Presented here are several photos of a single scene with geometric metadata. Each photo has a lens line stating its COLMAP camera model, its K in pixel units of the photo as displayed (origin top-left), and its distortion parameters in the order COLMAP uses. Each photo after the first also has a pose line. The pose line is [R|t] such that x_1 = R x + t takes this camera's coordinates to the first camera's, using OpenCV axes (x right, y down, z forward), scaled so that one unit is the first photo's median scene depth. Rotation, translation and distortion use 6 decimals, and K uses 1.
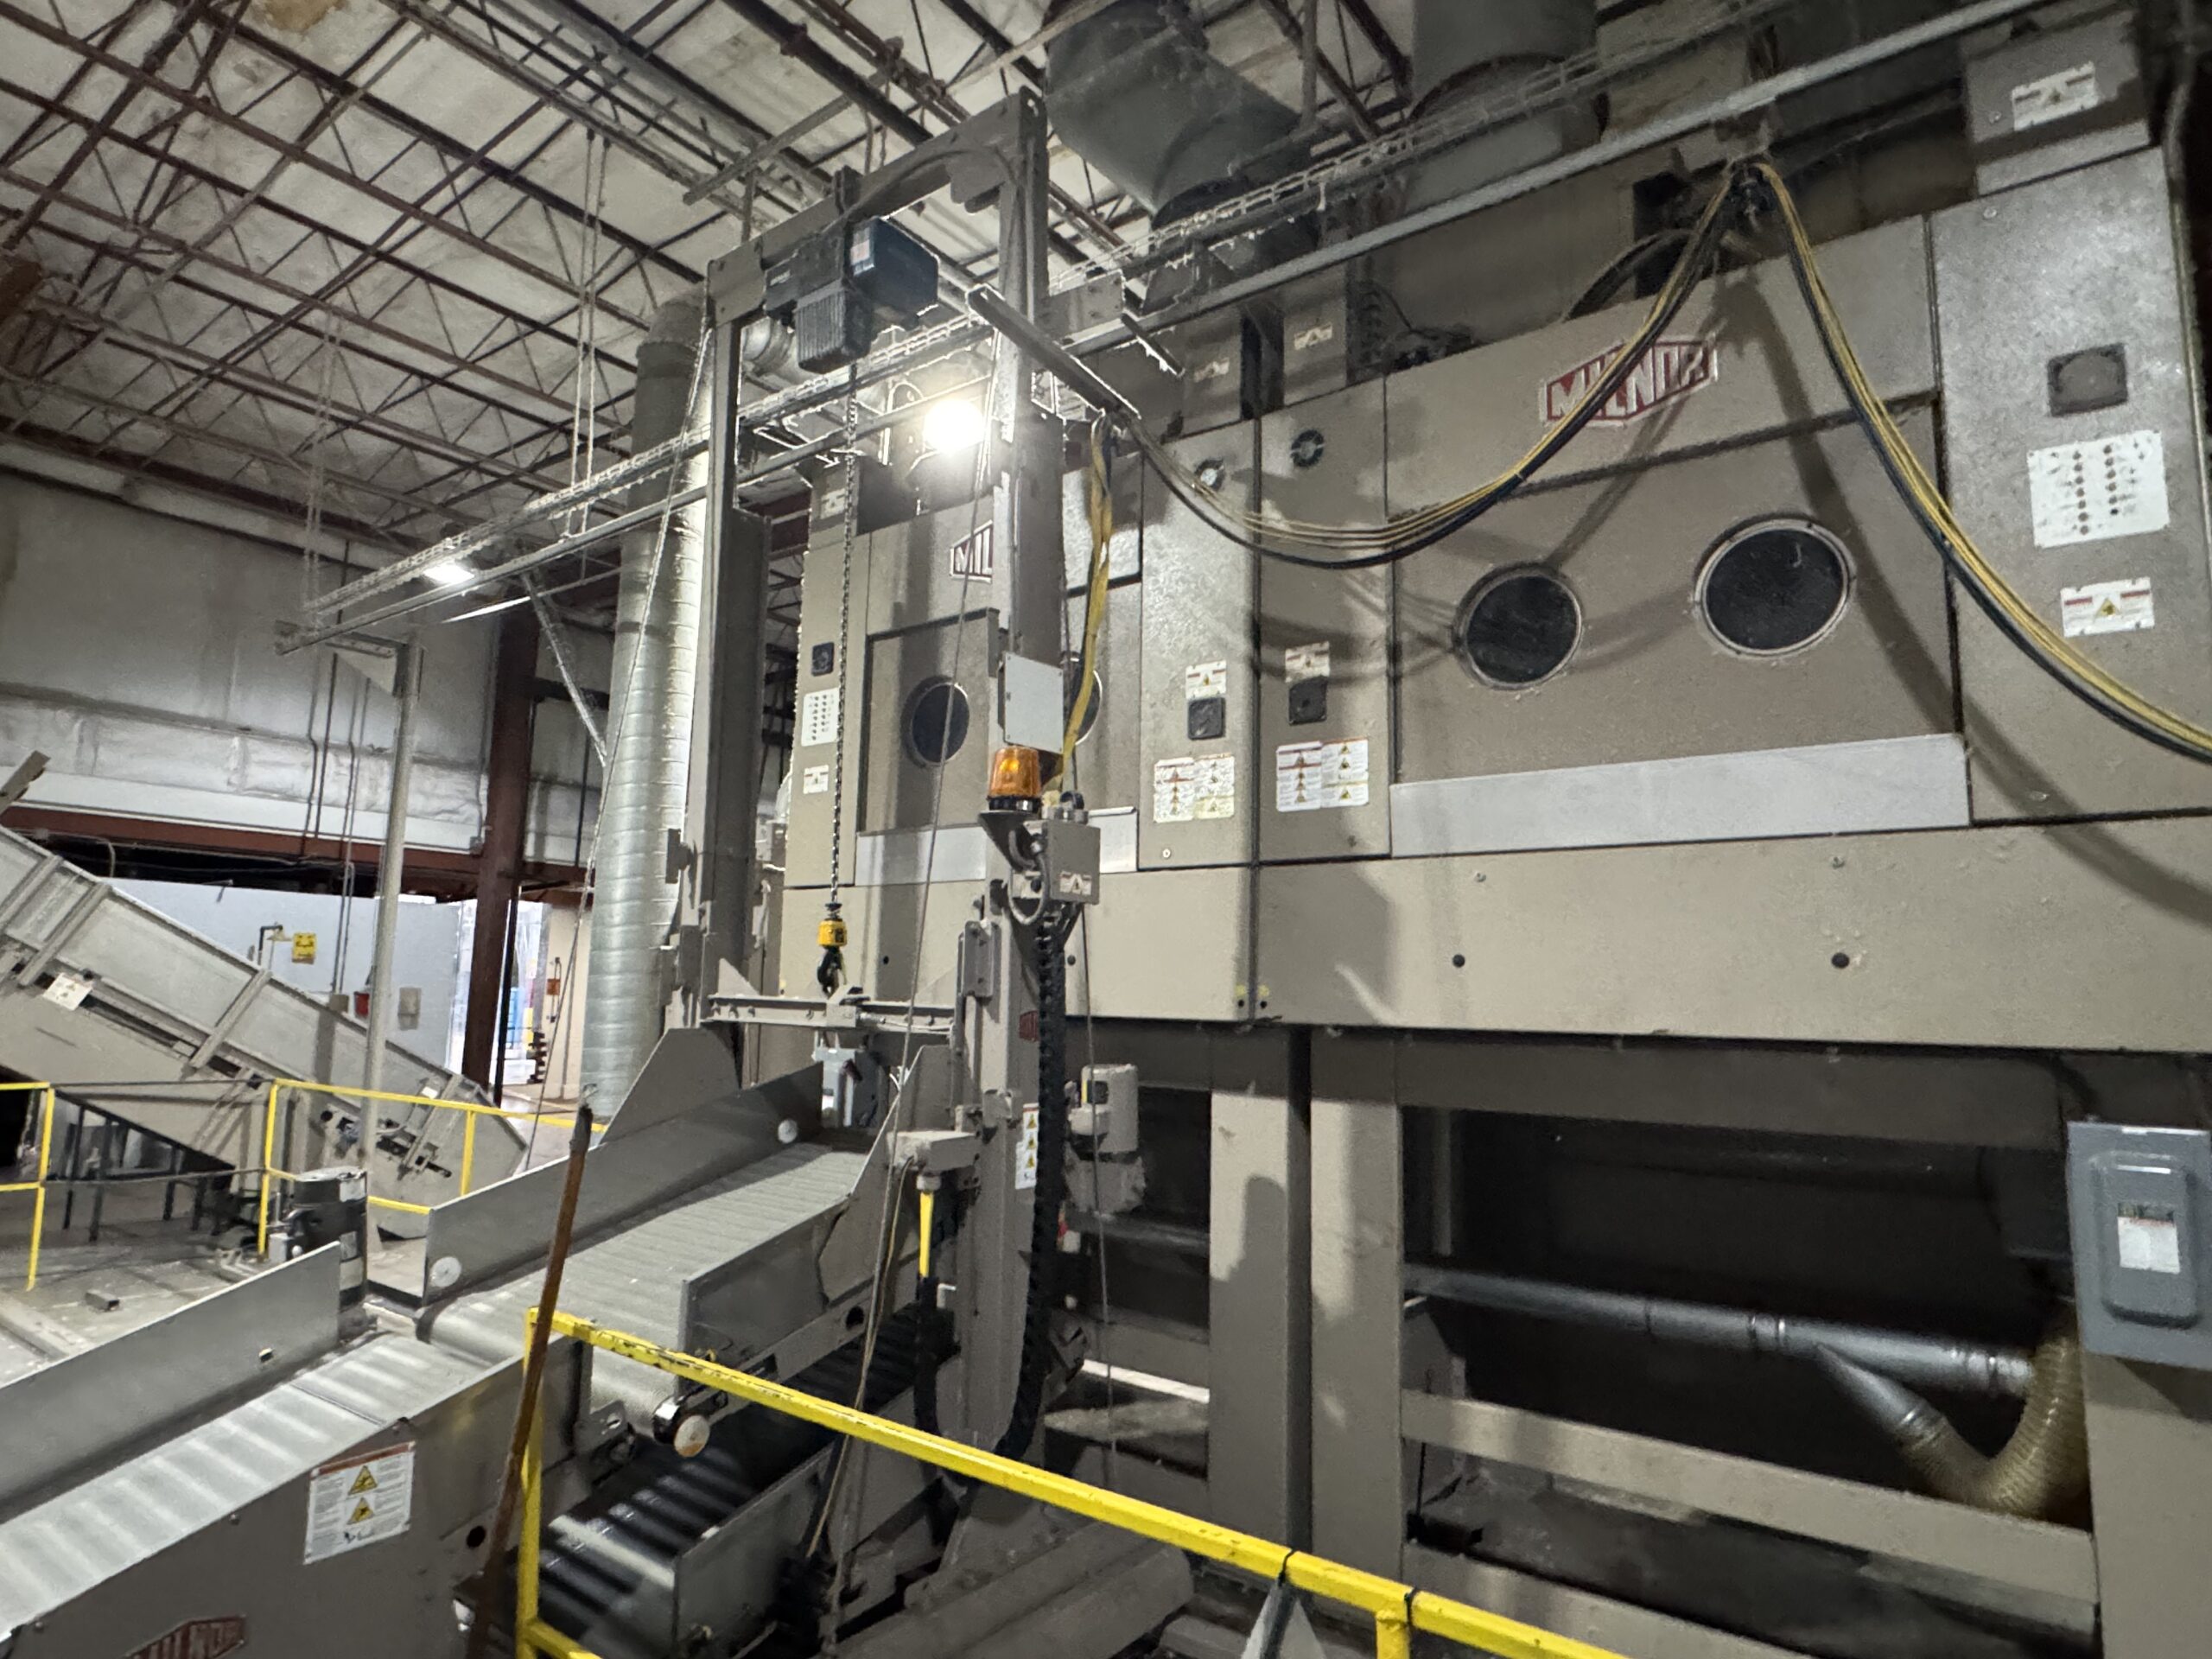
lens RADIAL K [[1252.6, 0, 1103.4], [0, 1252.6, 857.6], [0, 0, 1]] dist [0.001066, 0.000811]
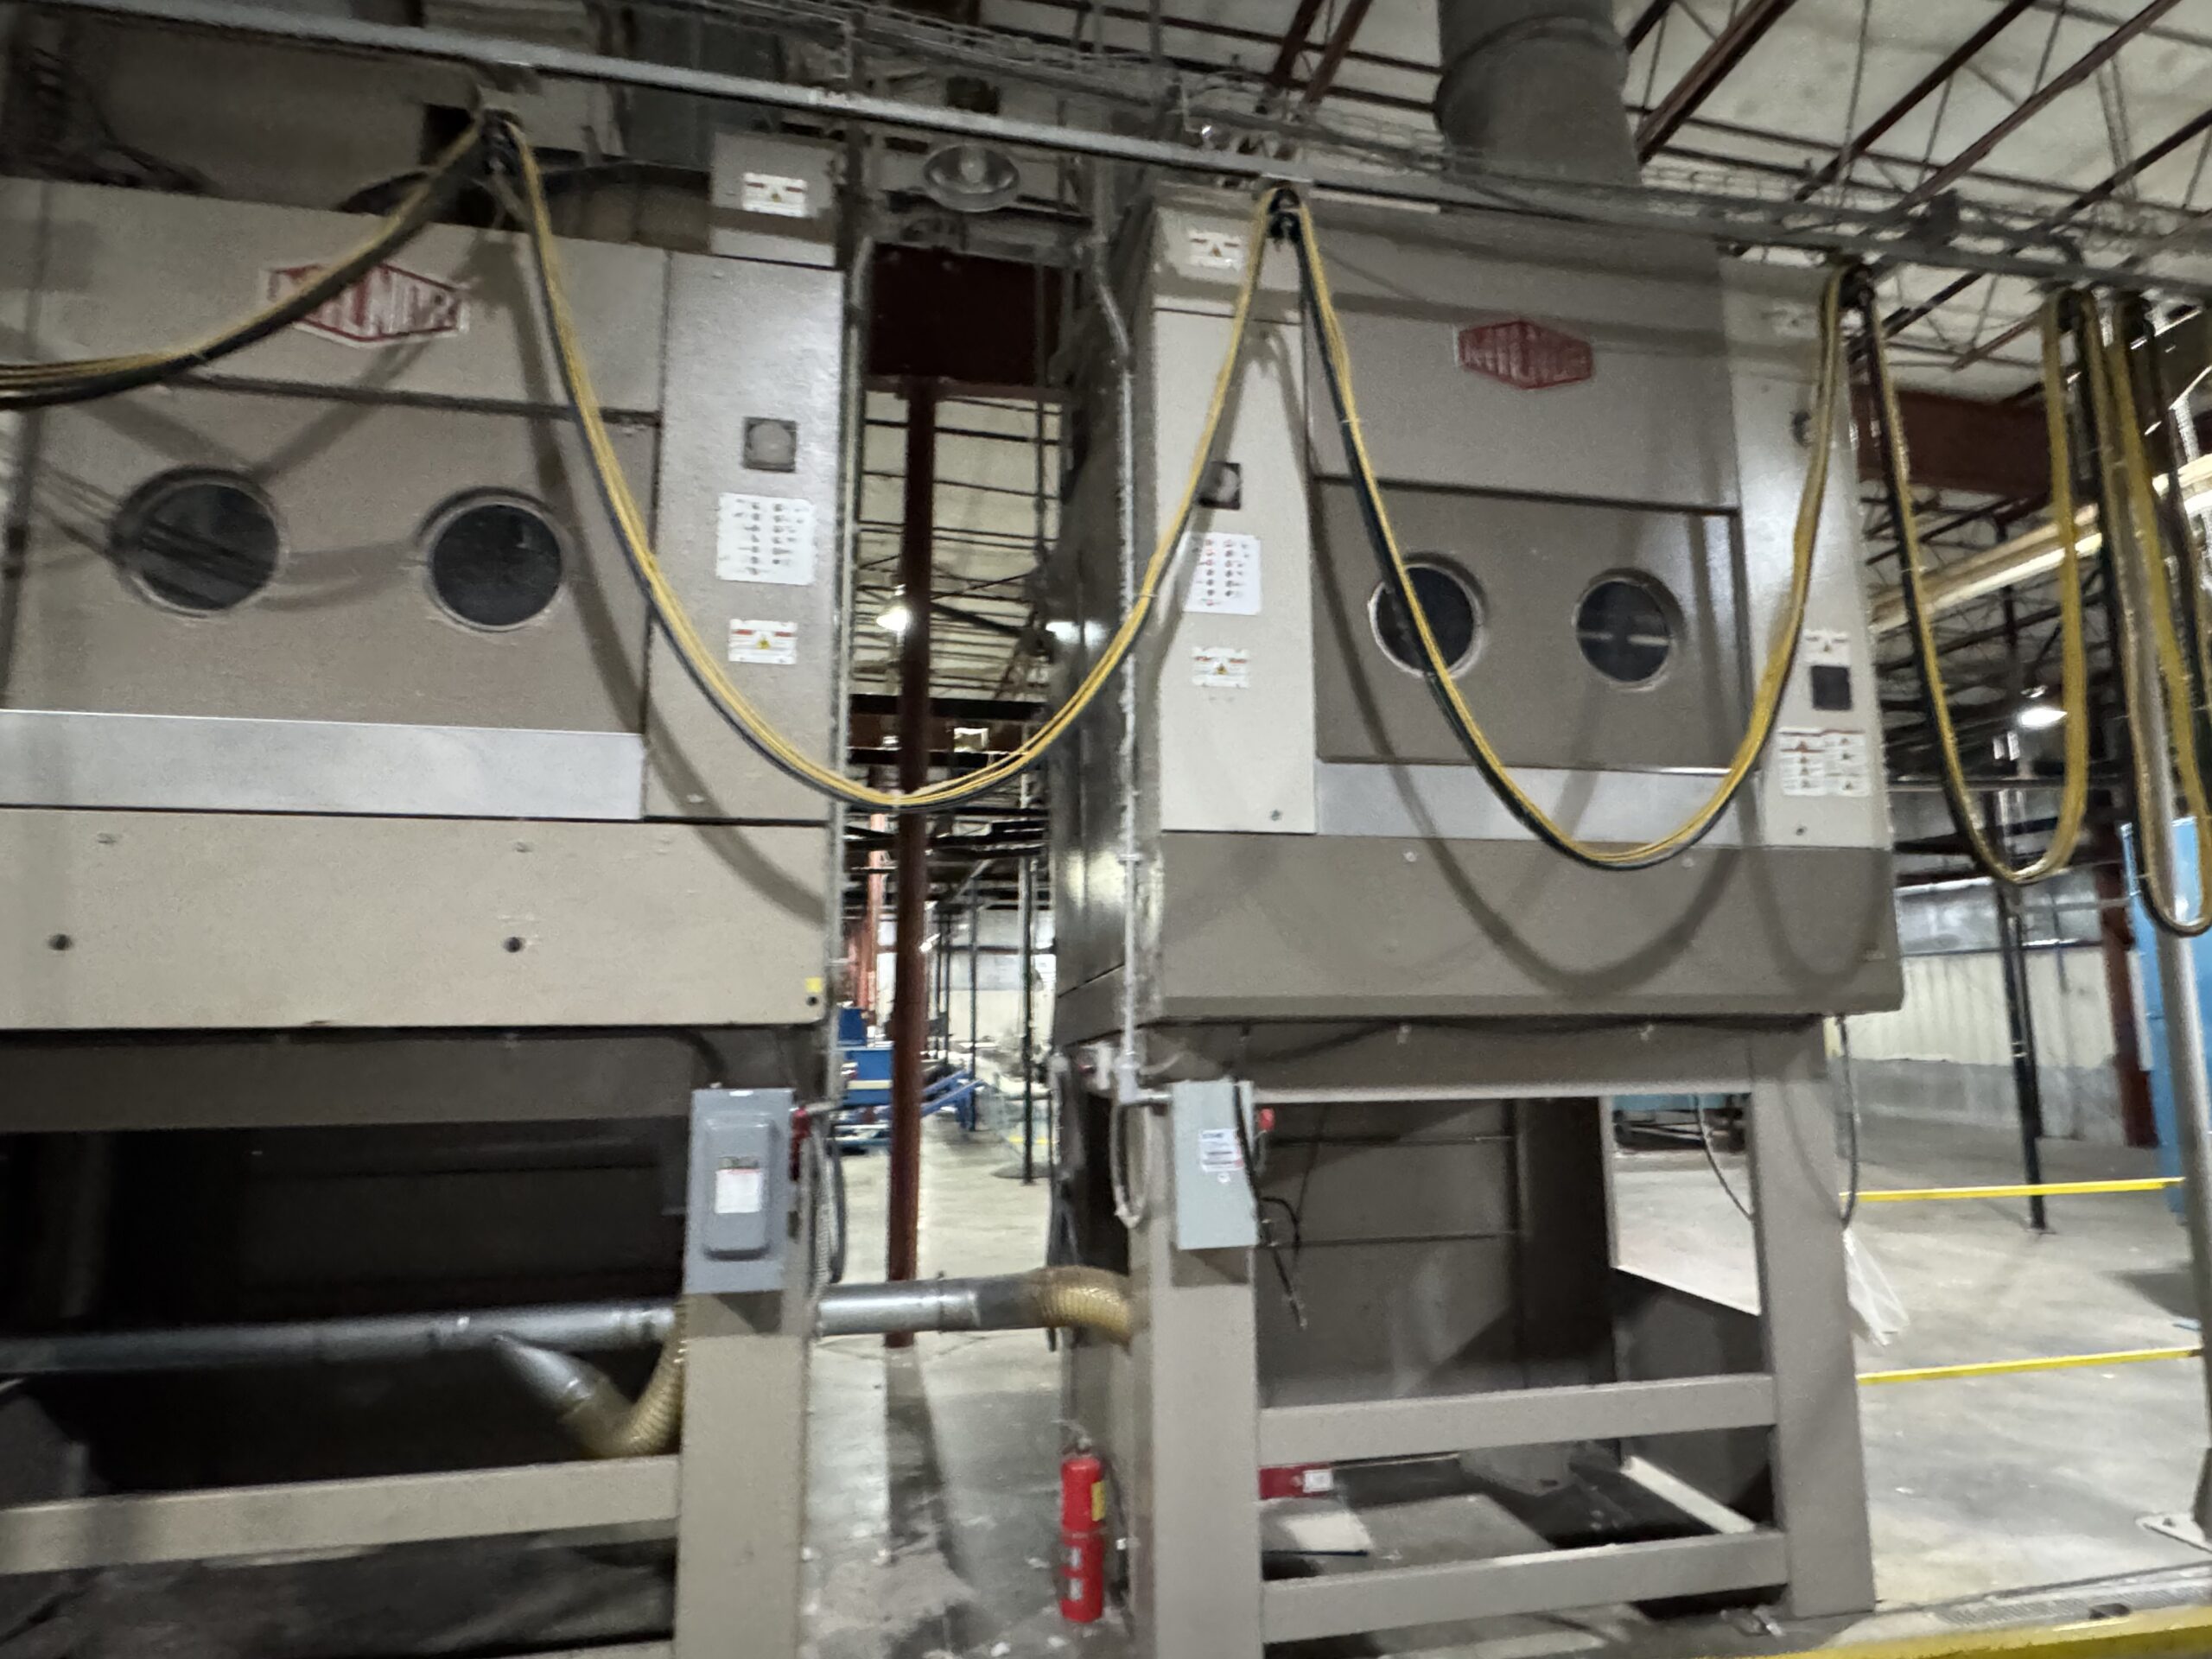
lens RADIAL K [[1254.6, 0, 1105.3], [0, 1254.6, 867.4], [0, 0, 1]] dist [0.002743, 0.000225]
pose [[0.658991, 0.058790, 0.749849, 0.107752], [-0.066735, 0.997579, -0.019564, 0.006606], [-0.749184, -0.037149, 0.661319, -0.005792]]
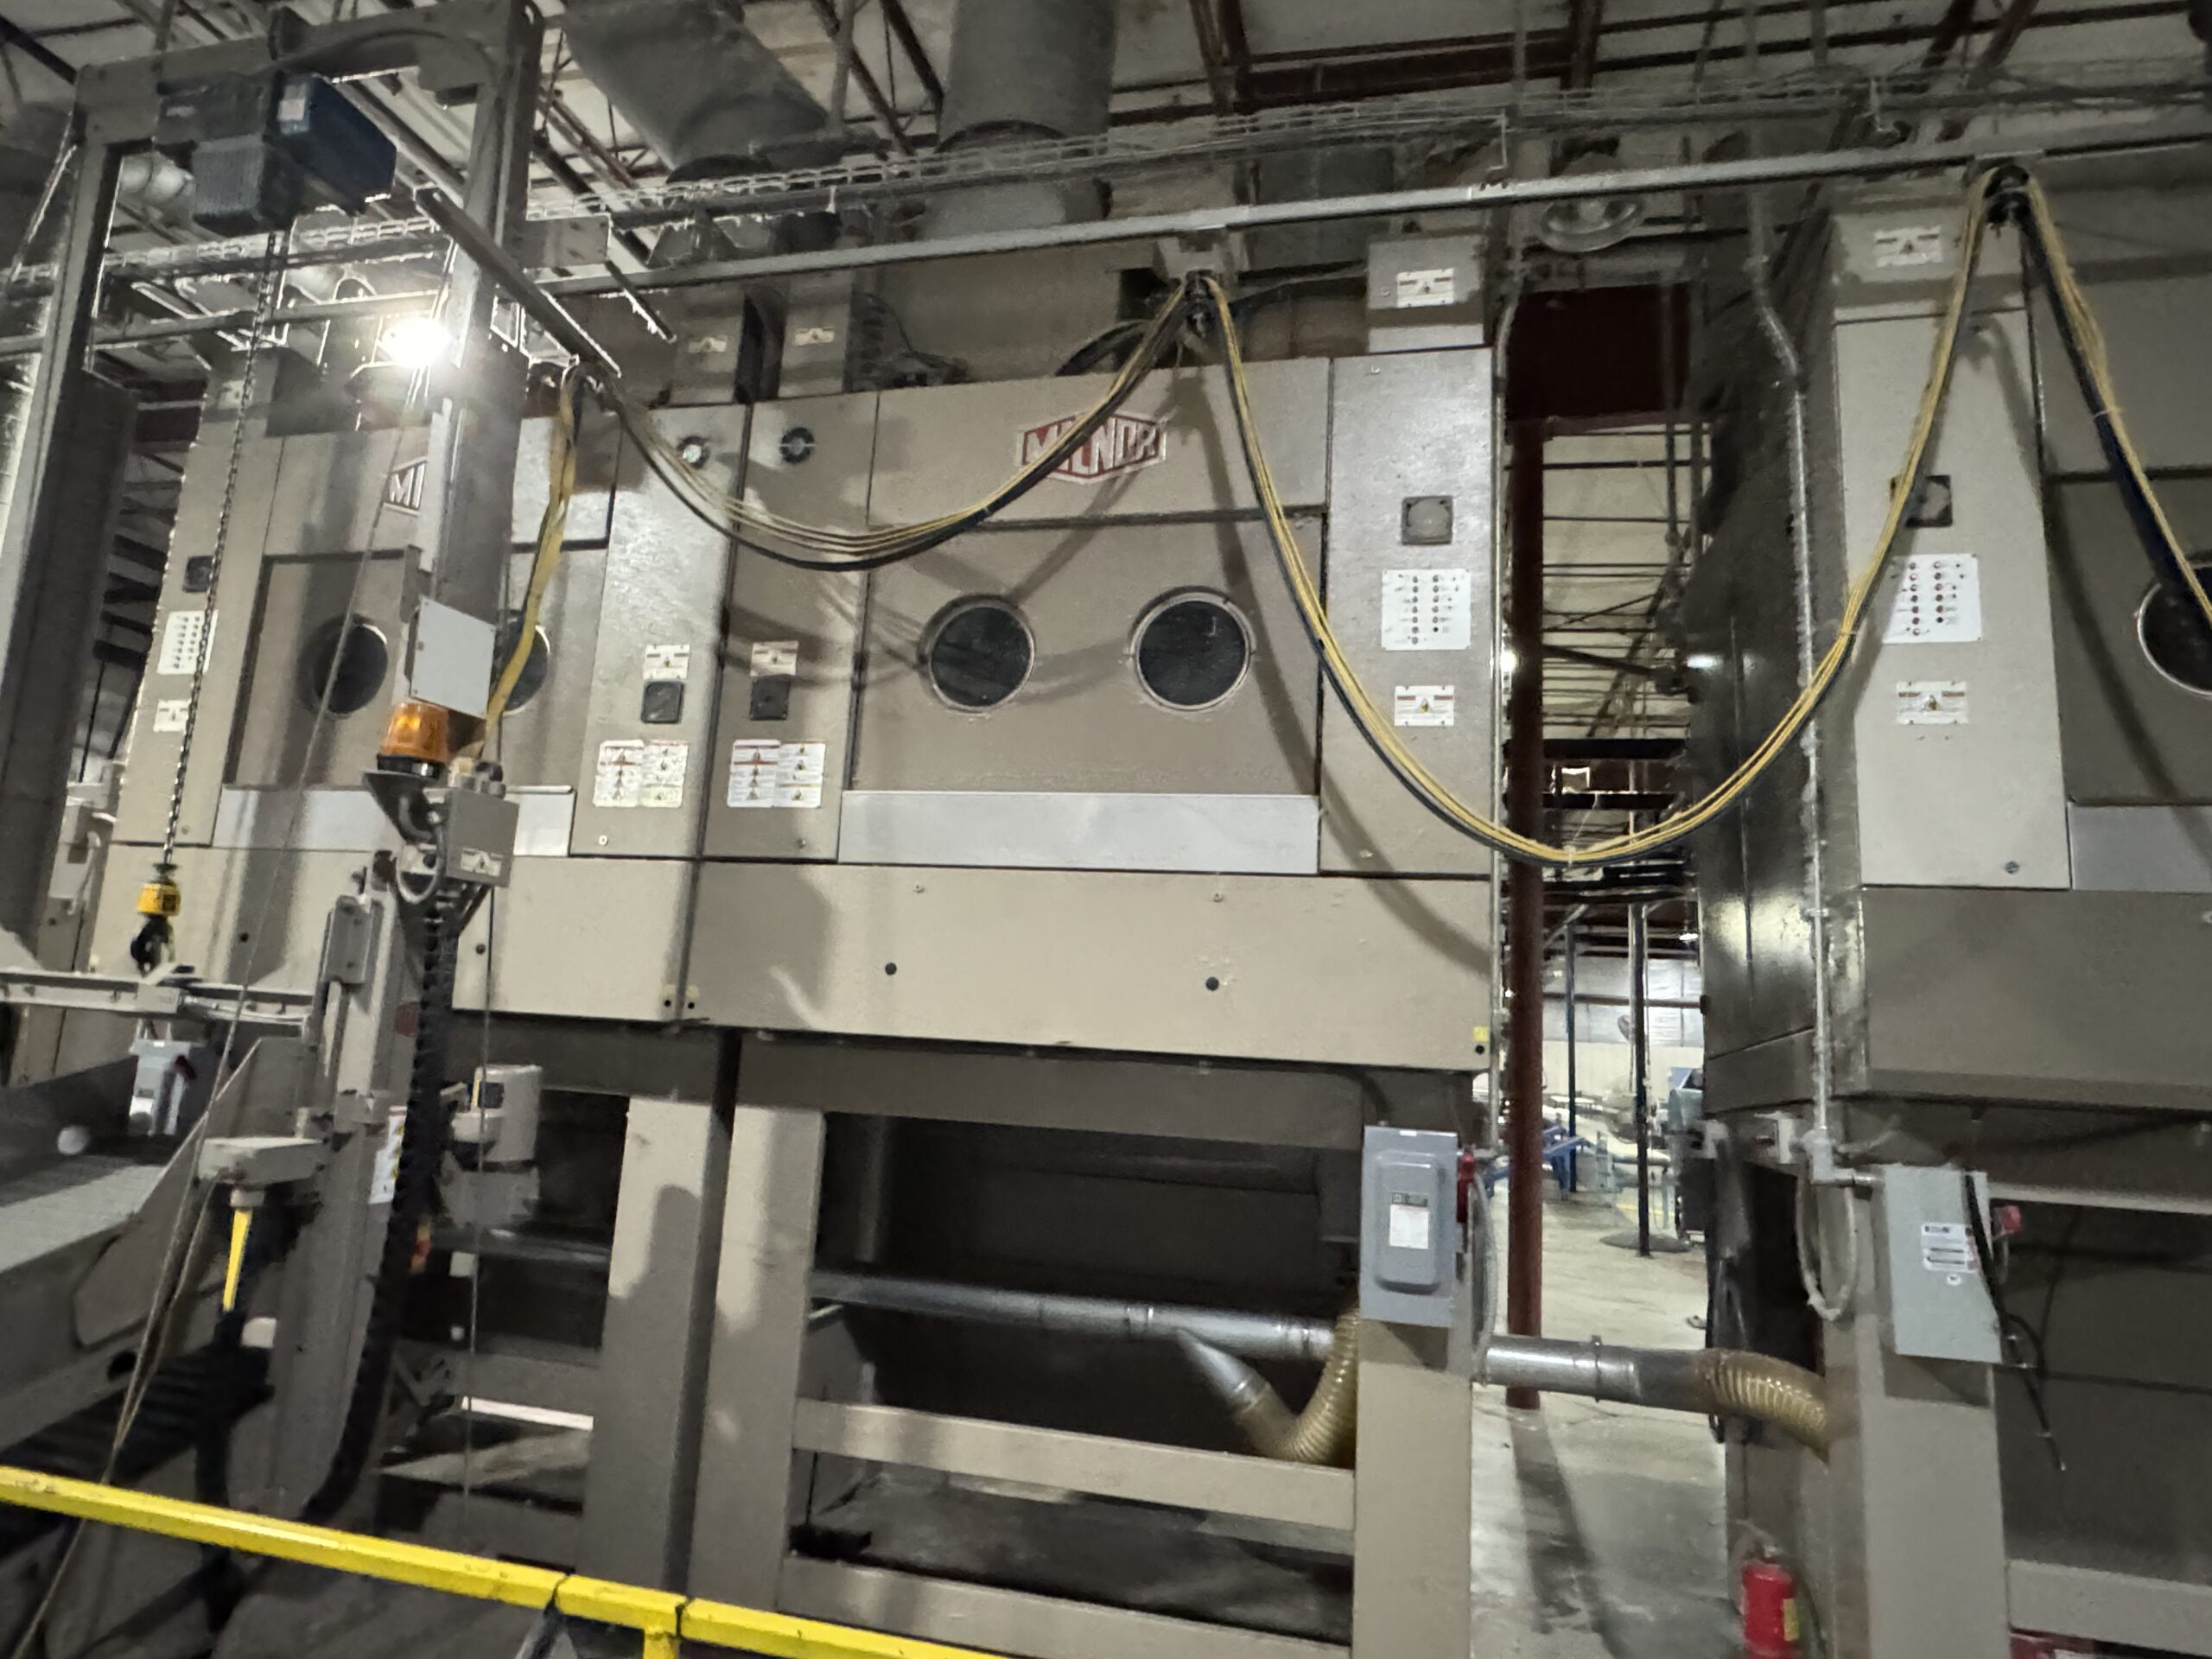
lens RADIAL K [[1252.8, 0, 1104.7], [0, 1252.8, 846.5], [0, 0, 1]] dist [0.000605, 0.001056]
pose [[0.918330, 0.087958, 0.385918, 0.036607], [-0.081005, 0.996124, -0.034277, 0.003515], [-0.387438, 0.000216, 0.921896, -0.005906]]
